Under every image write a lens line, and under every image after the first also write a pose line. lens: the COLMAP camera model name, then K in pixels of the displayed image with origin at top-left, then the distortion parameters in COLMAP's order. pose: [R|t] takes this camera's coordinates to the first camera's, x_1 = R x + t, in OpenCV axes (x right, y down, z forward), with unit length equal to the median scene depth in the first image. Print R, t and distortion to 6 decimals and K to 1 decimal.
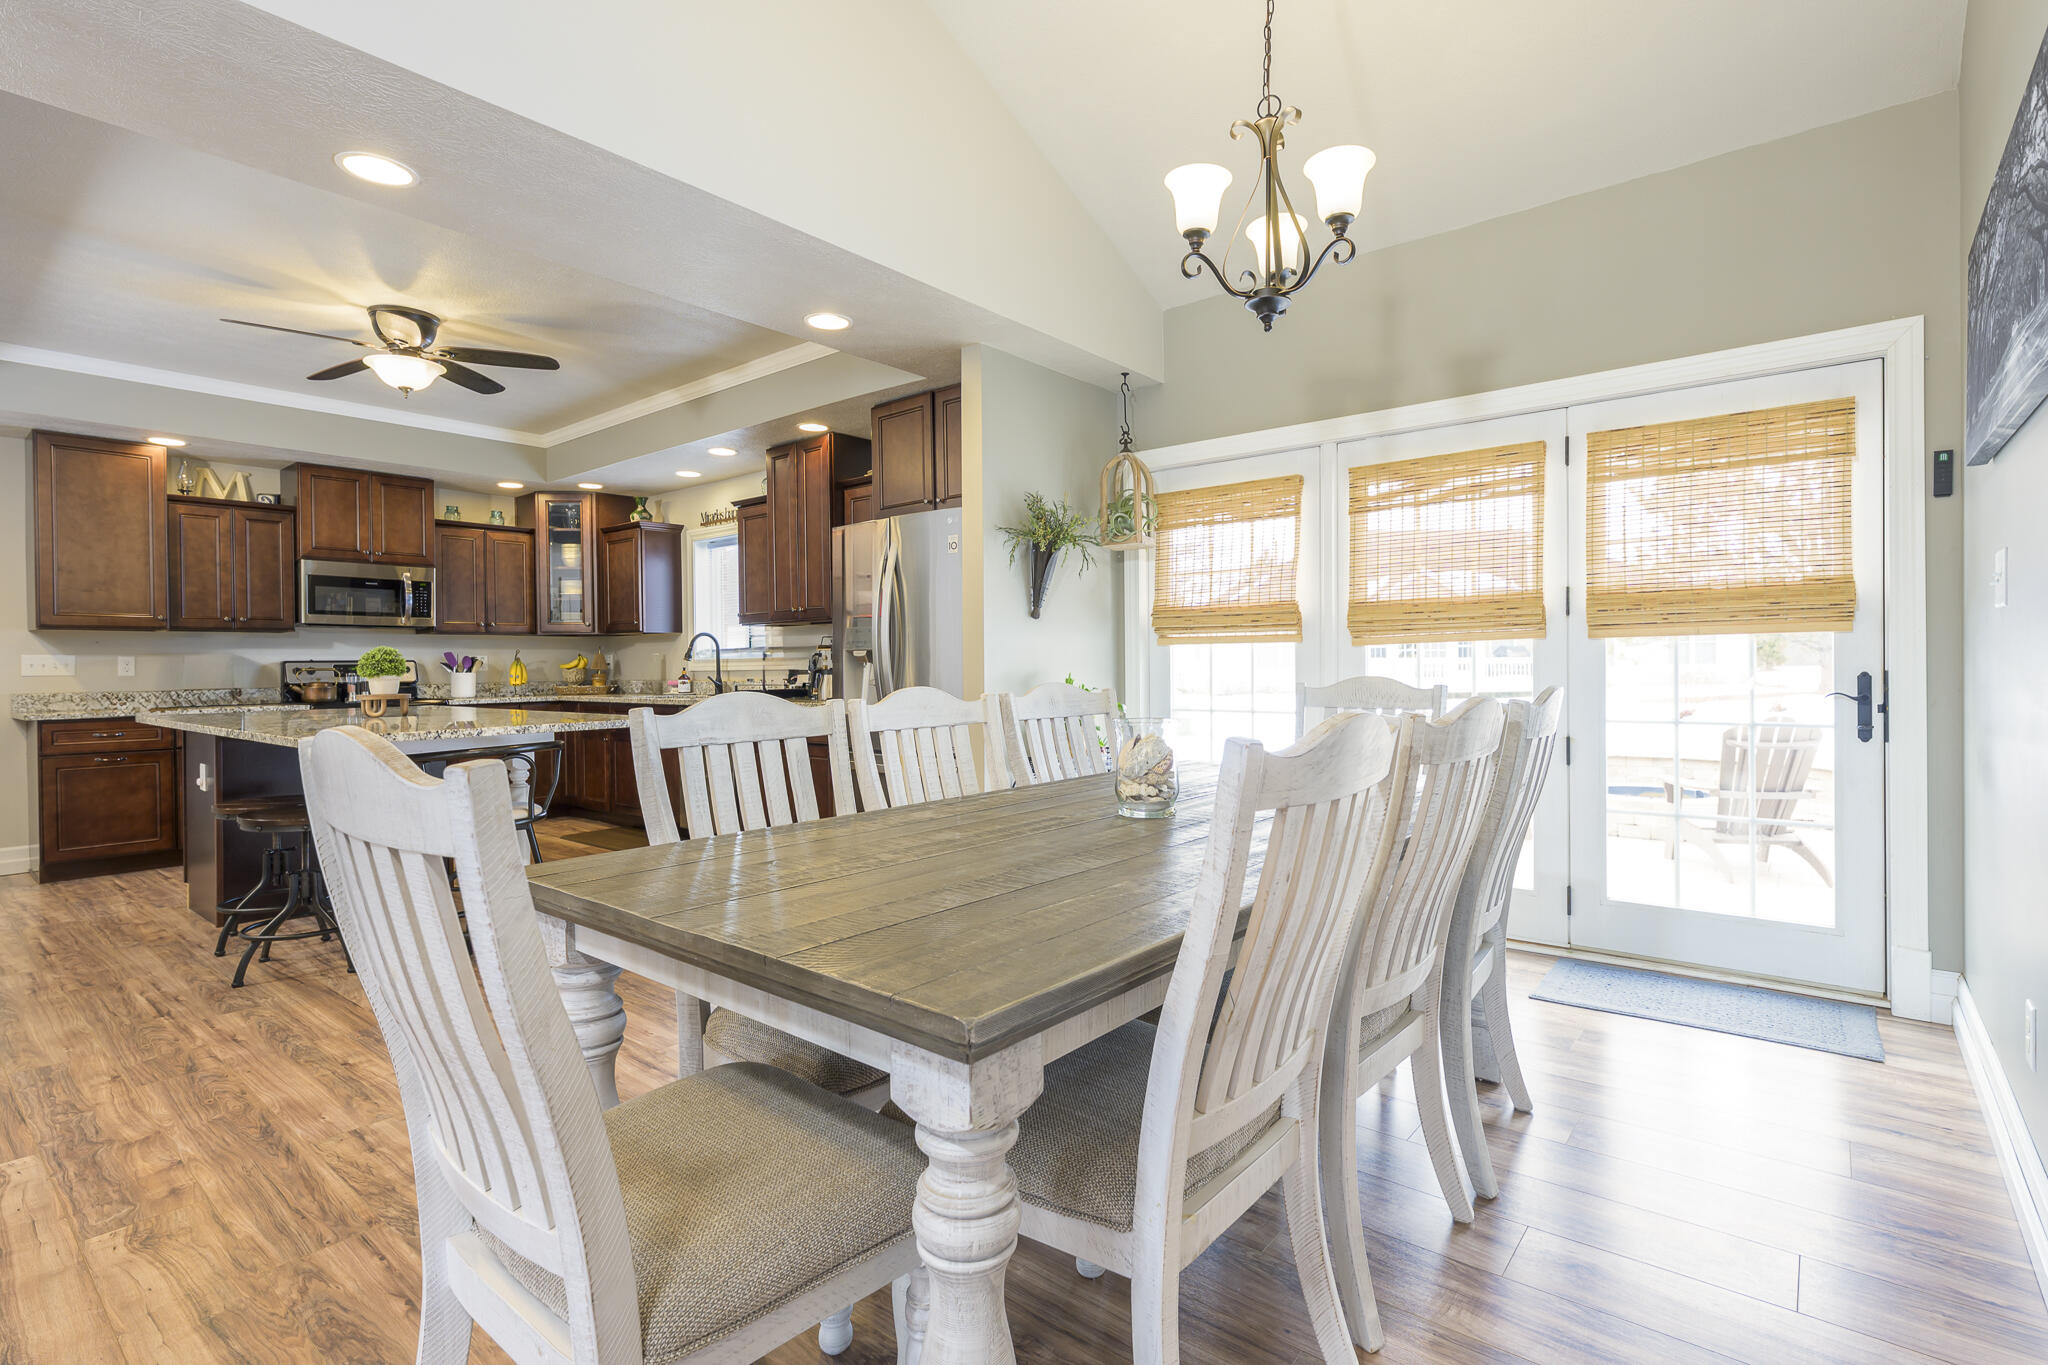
lens RADIAL K [[942.3, 0, 1050.0], [0, 942.3, 688.3], [0, 0, 1]] dist [-0.005417, -0.002445]
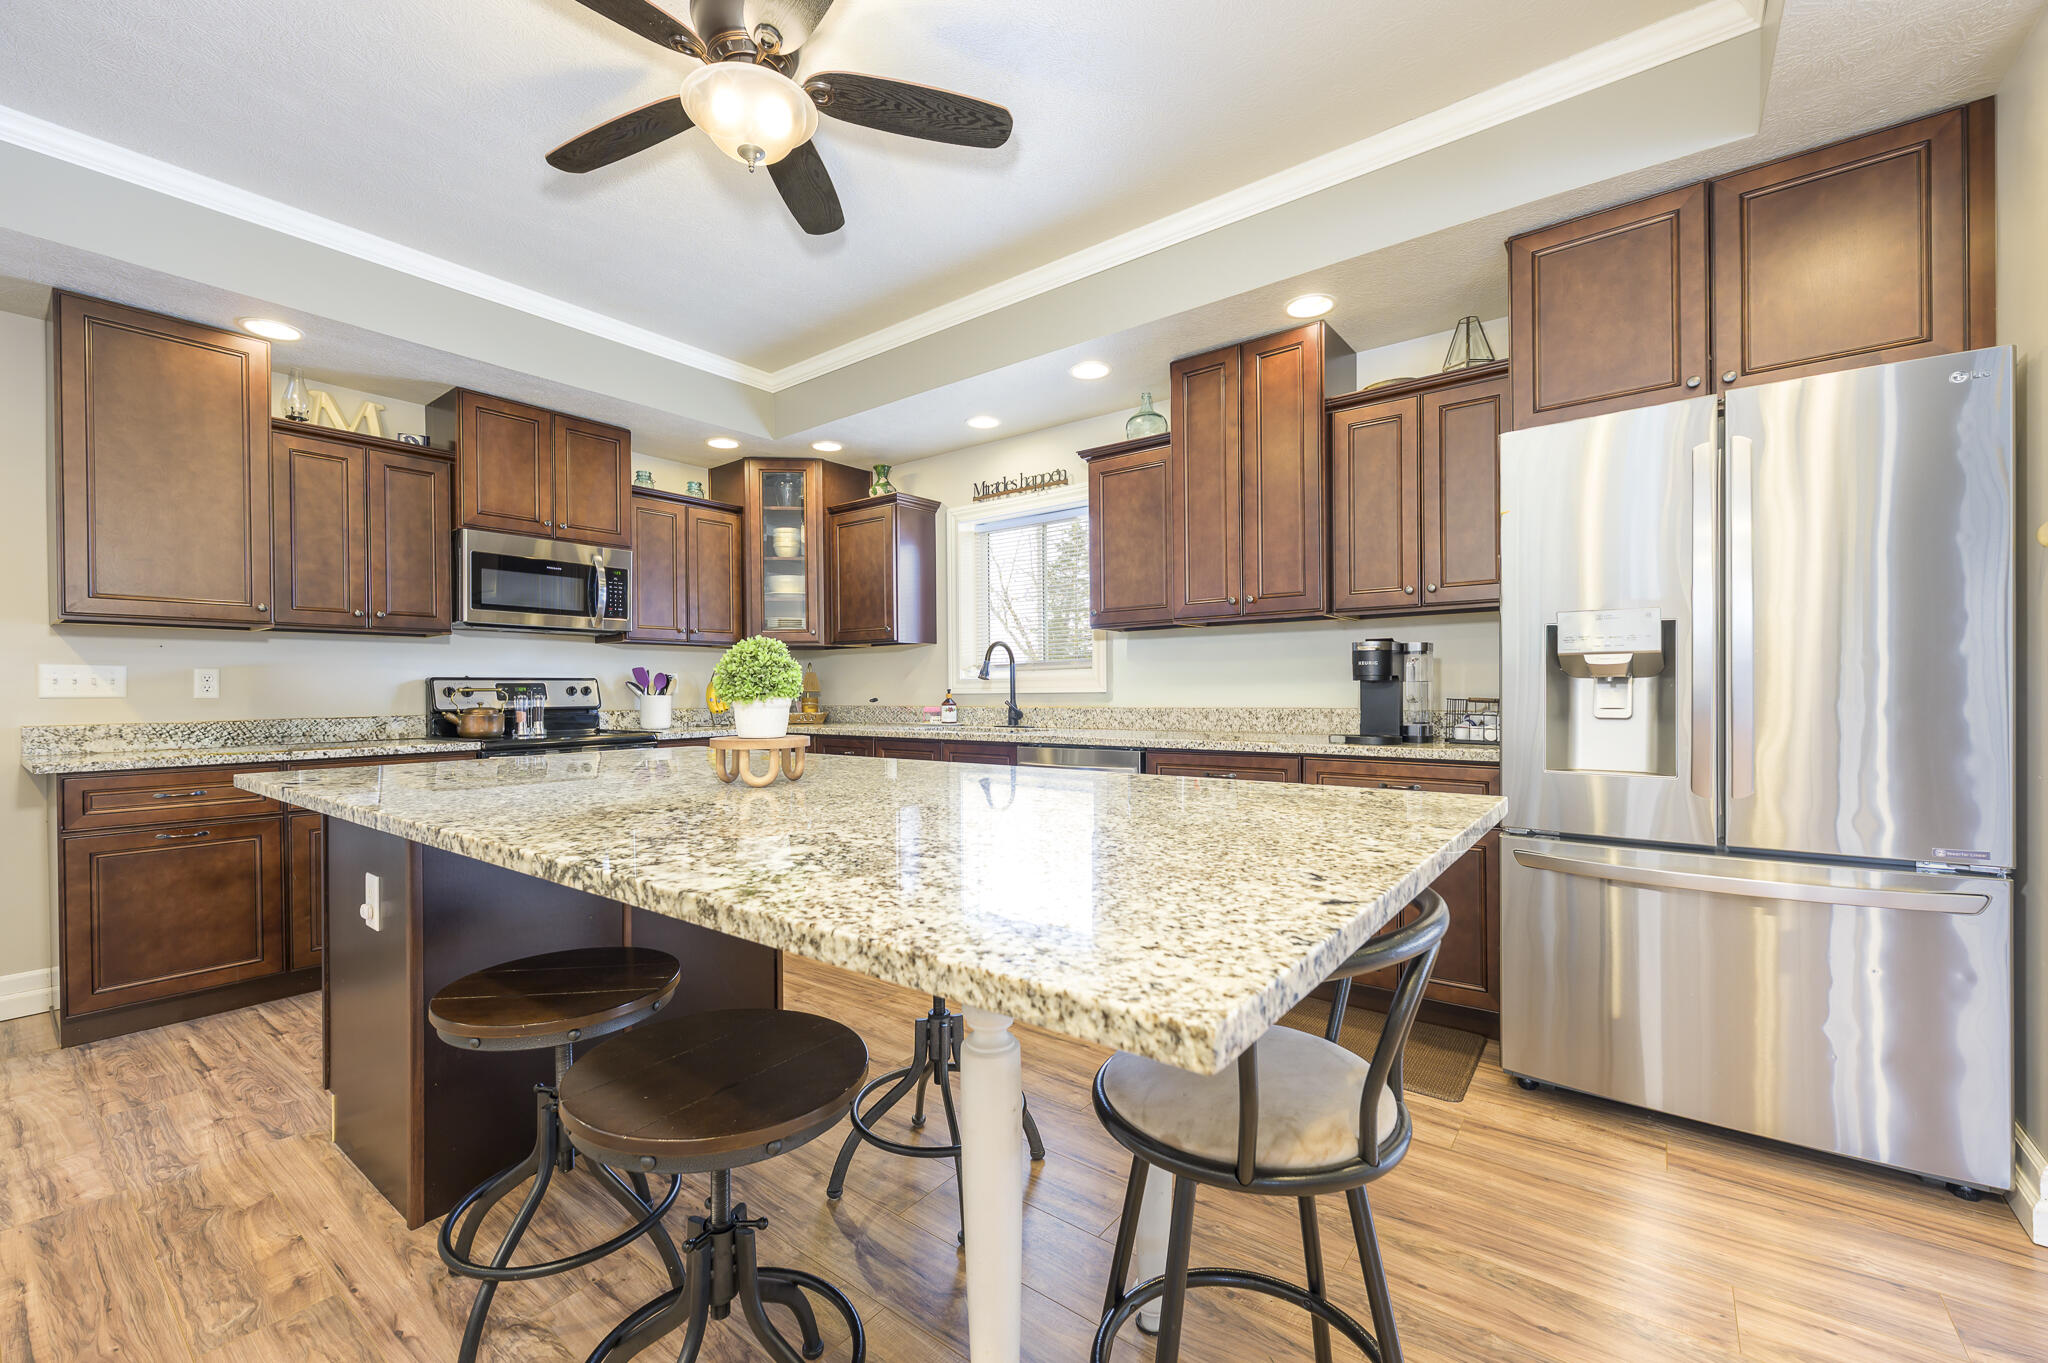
lens RADIAL K [[791.5, 0, 1013.0], [0, 791.5, 716.9], [0, 0, 1]] dist [-0.030005, 0.001145]
pose [[0.999941, 0.004508, 0.009872, -0.382509], [-0.004614, 0.999932, 0.010750, -0.007717], [-0.009823, -0.010795, 0.999893, 0.406641]]
